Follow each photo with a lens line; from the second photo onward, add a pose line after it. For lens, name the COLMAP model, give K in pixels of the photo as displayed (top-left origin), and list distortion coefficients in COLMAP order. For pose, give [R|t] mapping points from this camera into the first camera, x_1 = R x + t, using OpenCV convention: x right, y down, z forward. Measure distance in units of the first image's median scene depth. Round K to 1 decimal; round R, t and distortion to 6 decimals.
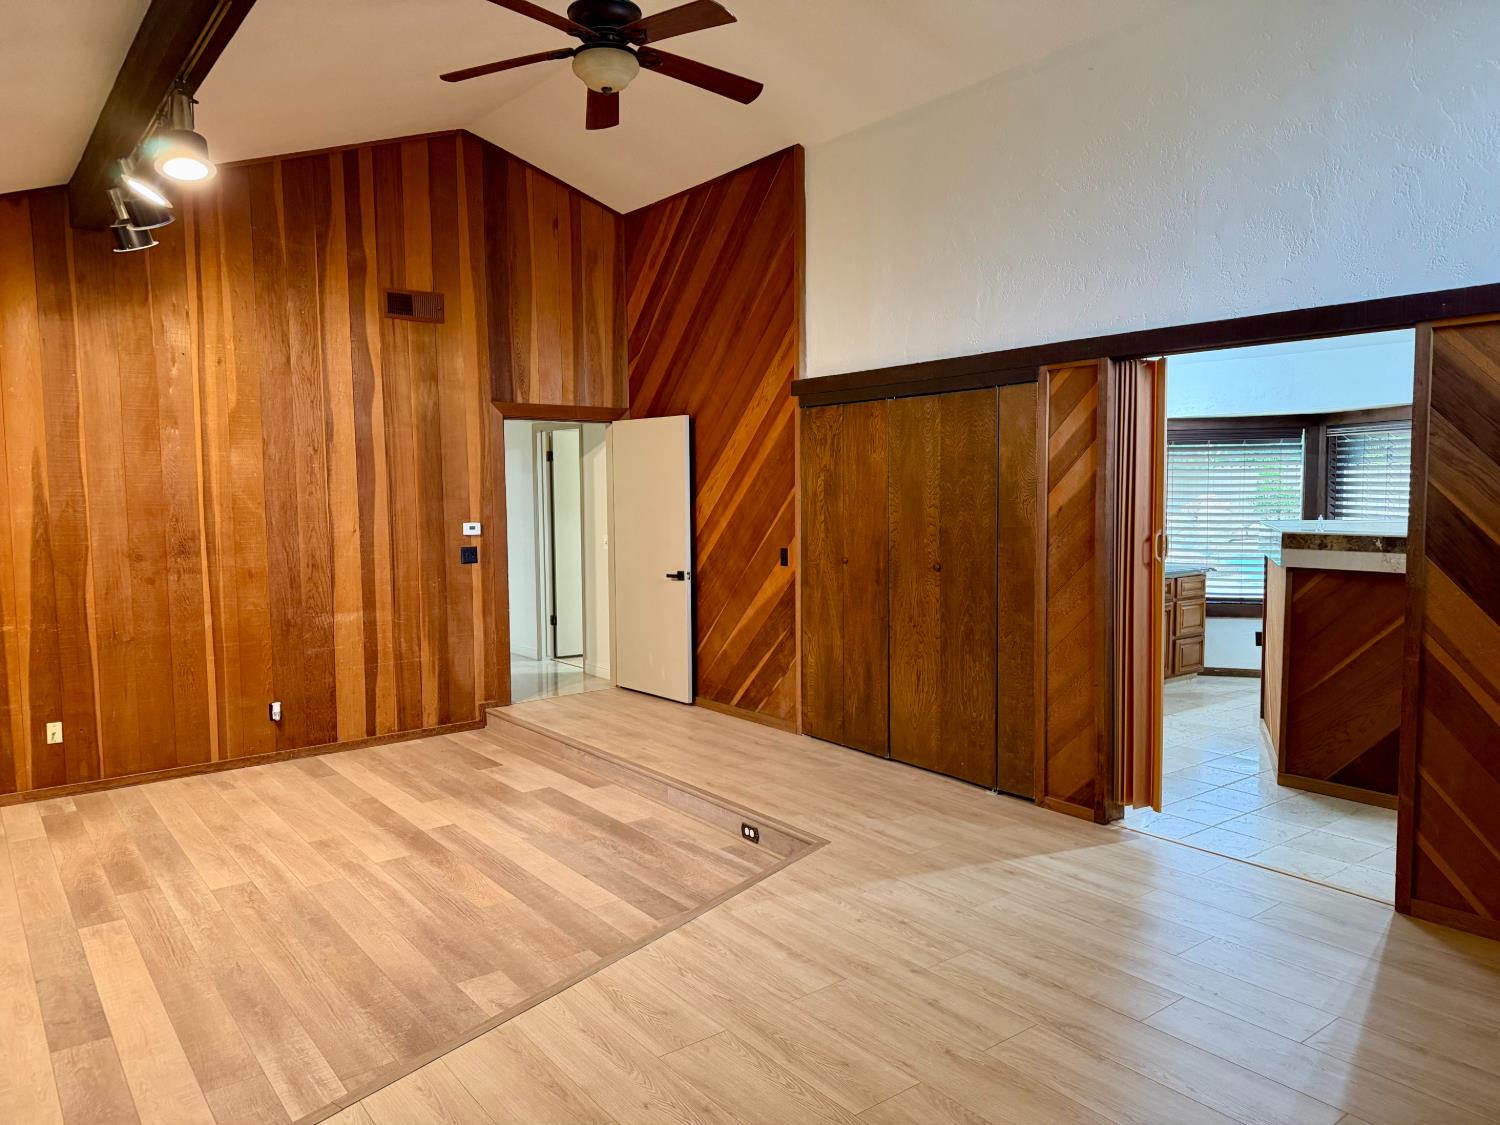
lens RADIAL K [[1047.0, 0, 753.6], [0, 1047.0, 554.3], [0, 0, 1]] dist [0.053807, -0.073652]
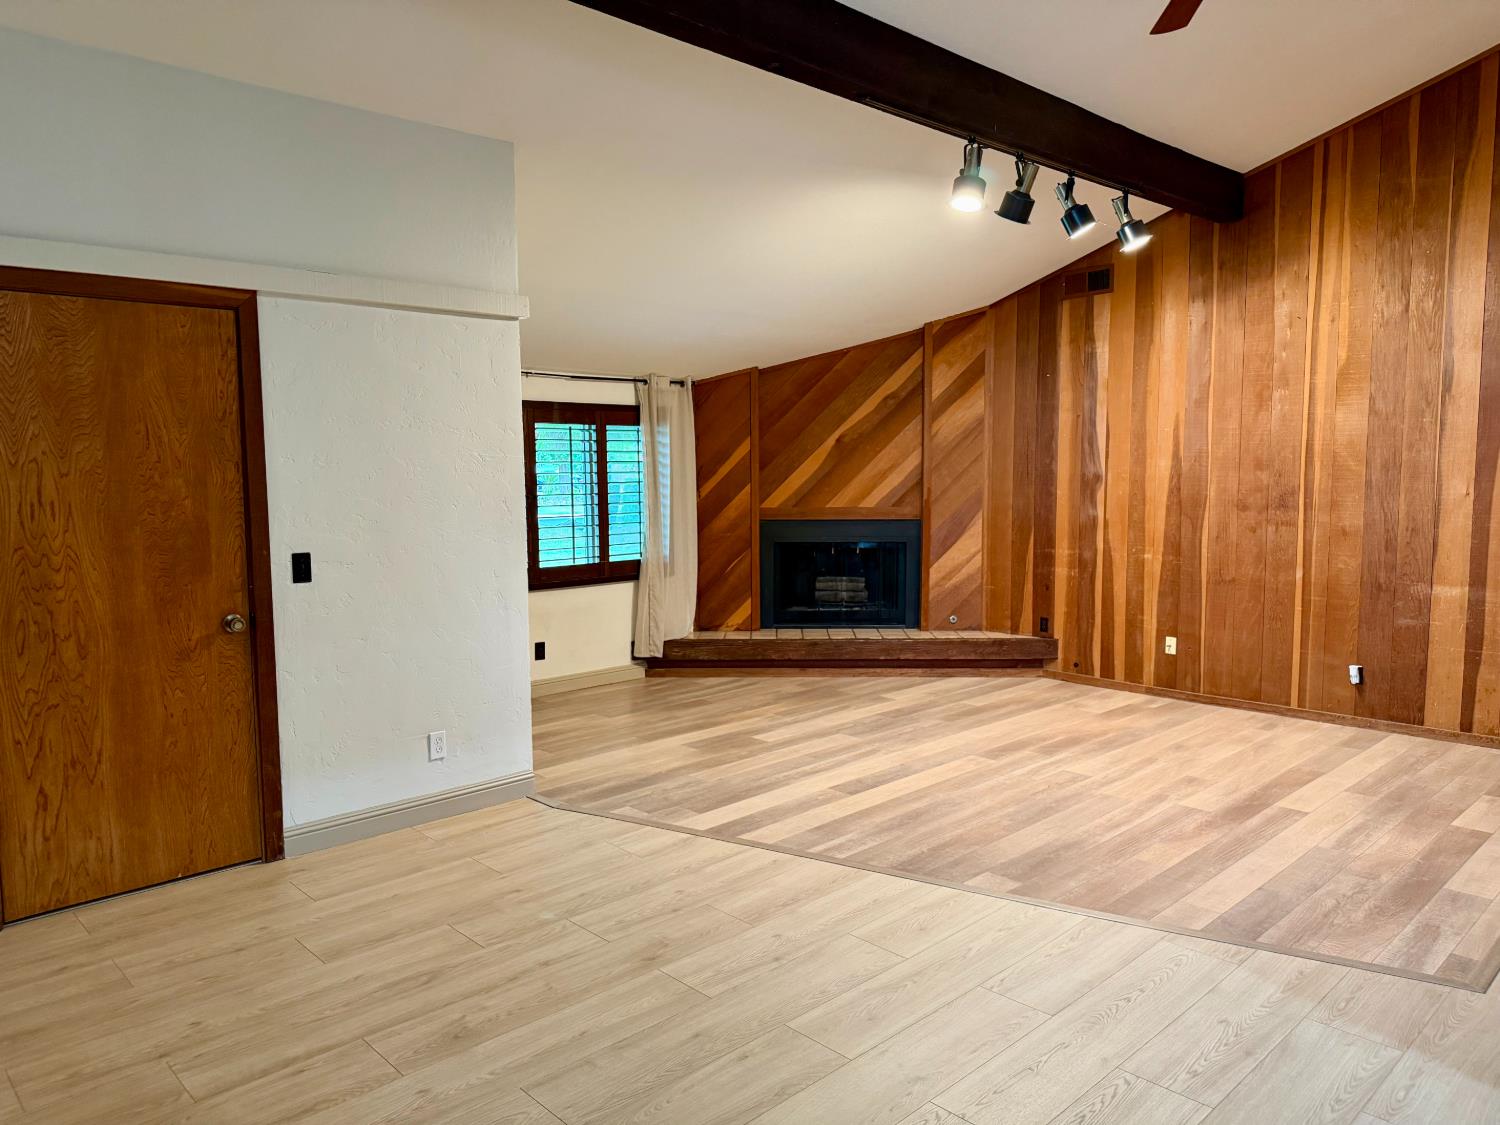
lens RADIAL K [[1047.0, 0, 746.8], [0, 1047.0, 554.6], [0, 0, 1]] dist [0.053807, -0.073652]
pose [[0.110516, 0.096442, -0.989184, 0.547103], [-0.062388, 0.993991, 0.089940, -0.017703], [0.991914, 0.051774, 0.115869, 0.403591]]
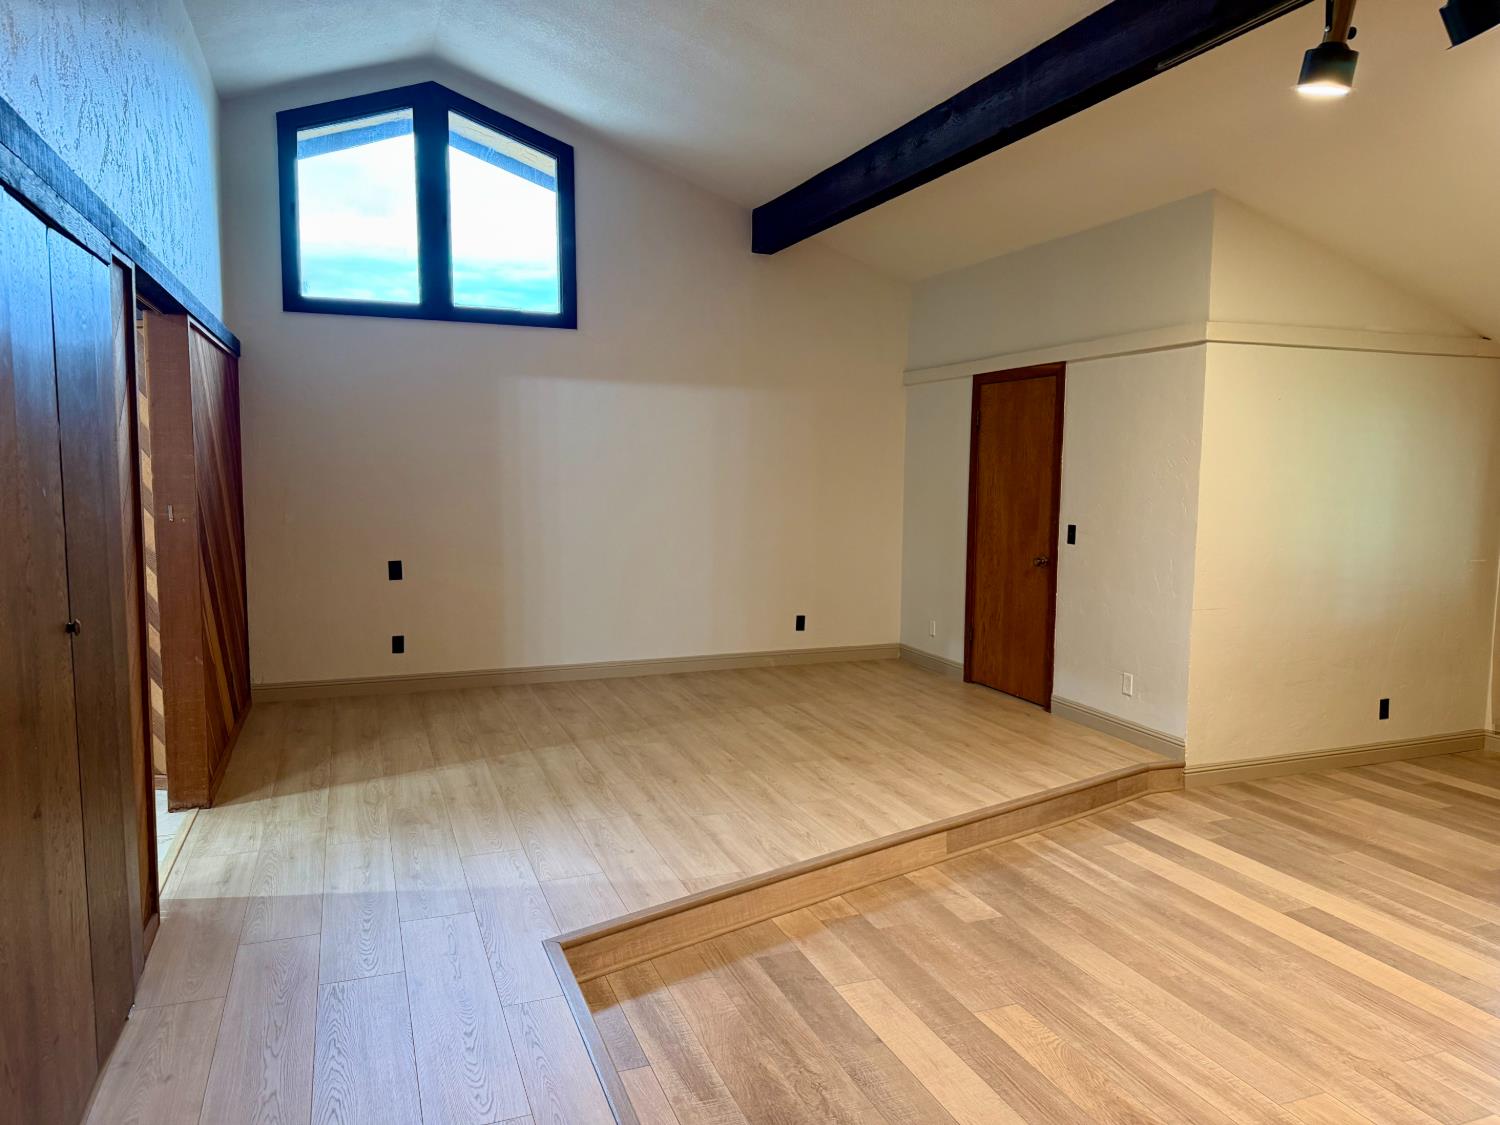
lens RADIAL K [[1047.0, 0, 761.6], [0, 1047.0, 562.6], [0, 0, 1]] dist [0.053807, -0.073652]
pose [[-0.959602, -0.025246, 0.280226, -0.231516], [0.019828, 0.987422, 0.156856, -0.080533], [-0.280661, 0.156076, -0.947032, 1.387934]]
